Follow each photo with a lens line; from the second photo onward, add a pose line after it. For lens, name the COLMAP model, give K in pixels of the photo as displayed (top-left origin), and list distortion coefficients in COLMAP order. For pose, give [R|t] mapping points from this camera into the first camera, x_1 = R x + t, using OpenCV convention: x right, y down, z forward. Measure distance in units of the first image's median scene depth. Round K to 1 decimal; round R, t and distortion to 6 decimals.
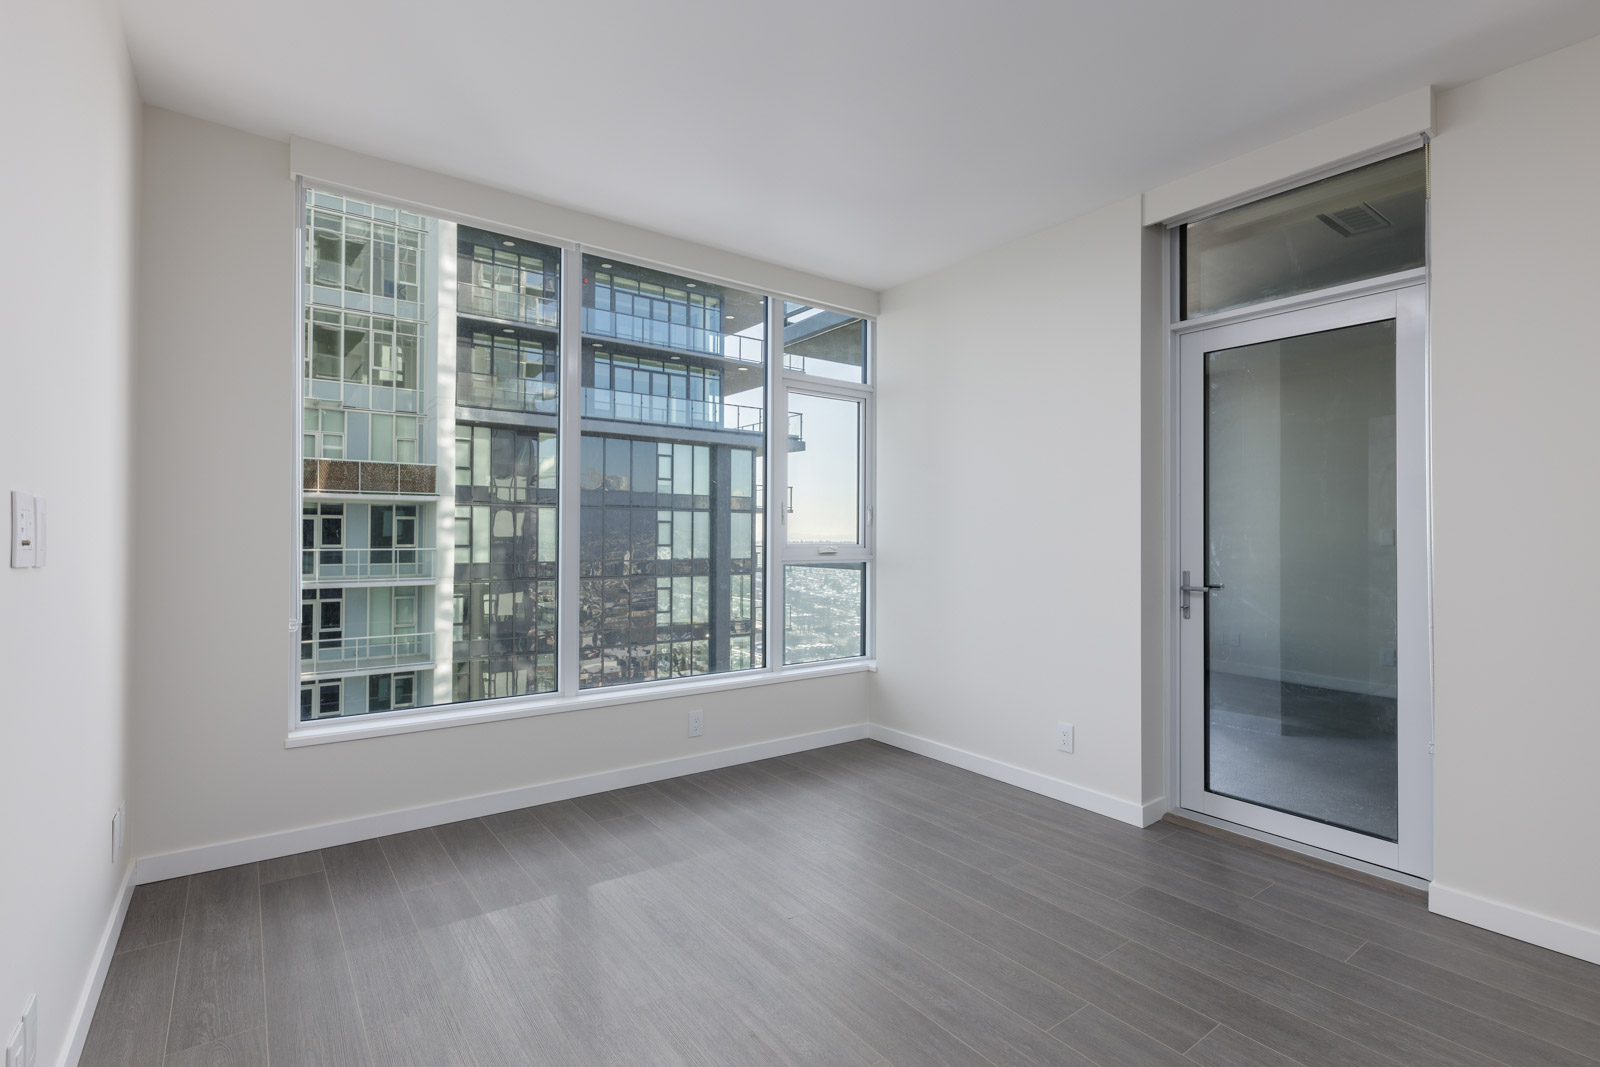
lens RADIAL K [[859.5, 0, 803.4], [0, 859.5, 530.9], [0, 0, 1]] dist [0.005252, 0.000477]
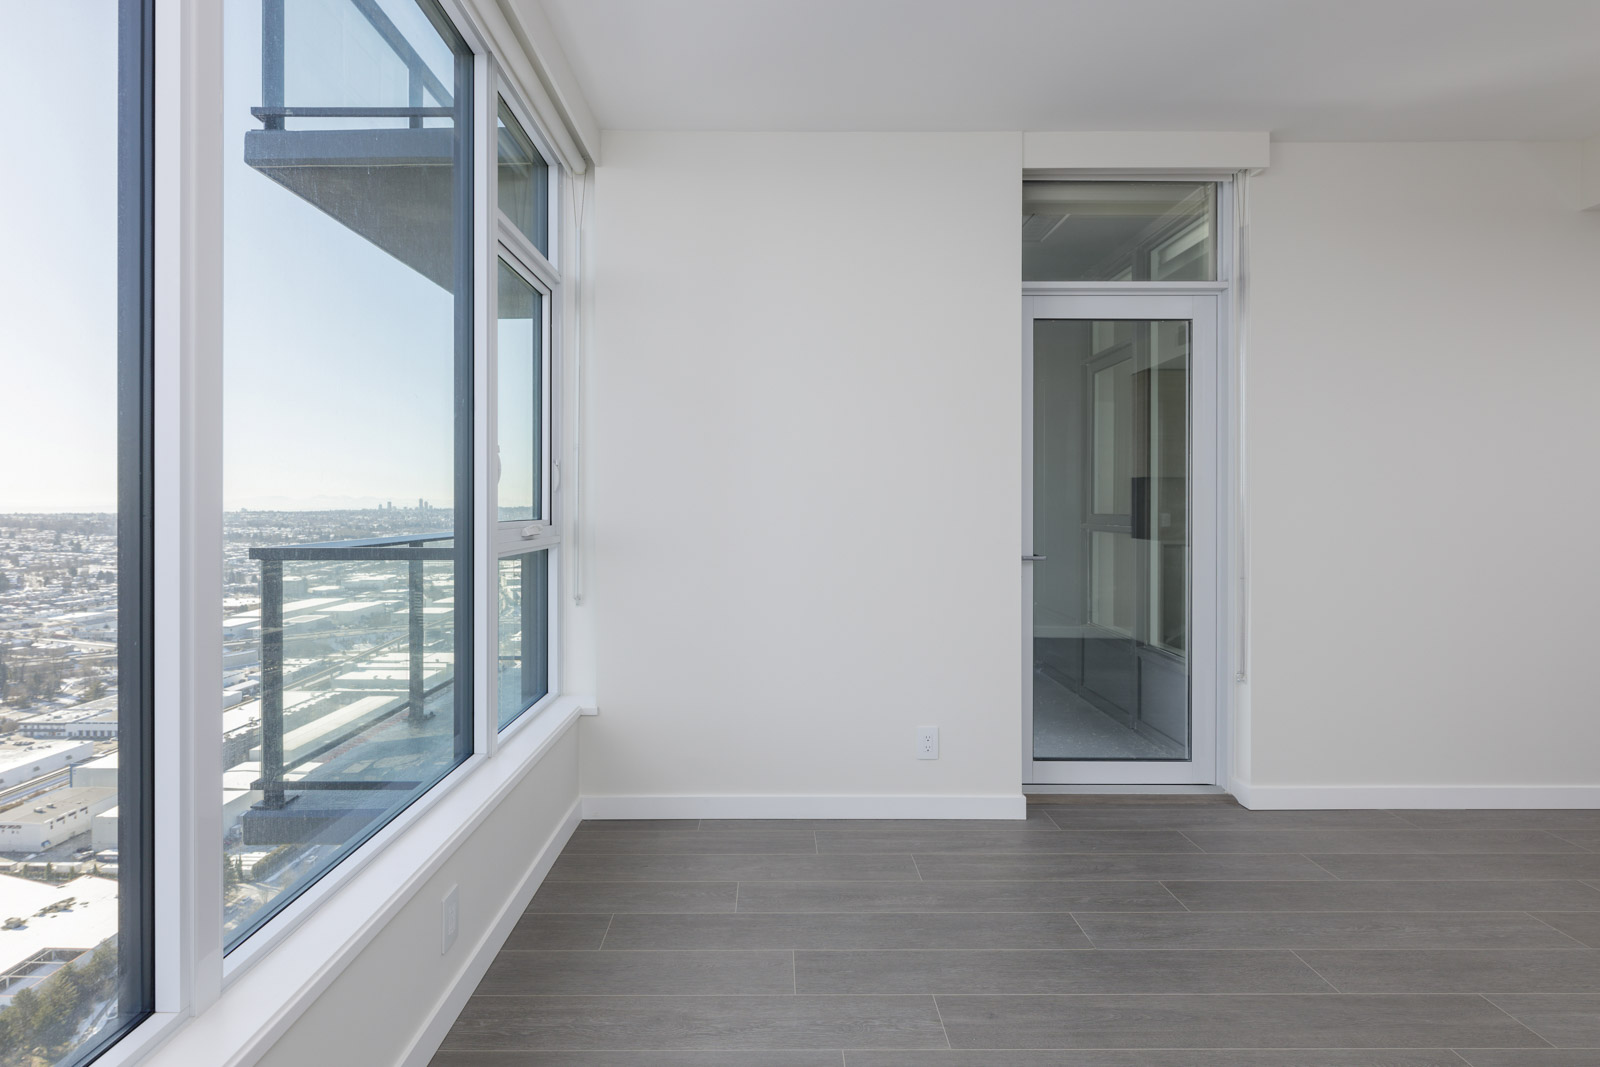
lens RADIAL K [[791.1, 0, 782.1], [0, 791.1, 506.7], [0, 0, 1]] dist [-0.004410, -0.000102]
pose [[0.550964, -0.005734, 0.834510, -0.446132], [-0.000453, 0.999974, 0.007170, 0.003911], [-0.834529, -0.004329, 0.550947, 0.737675]]
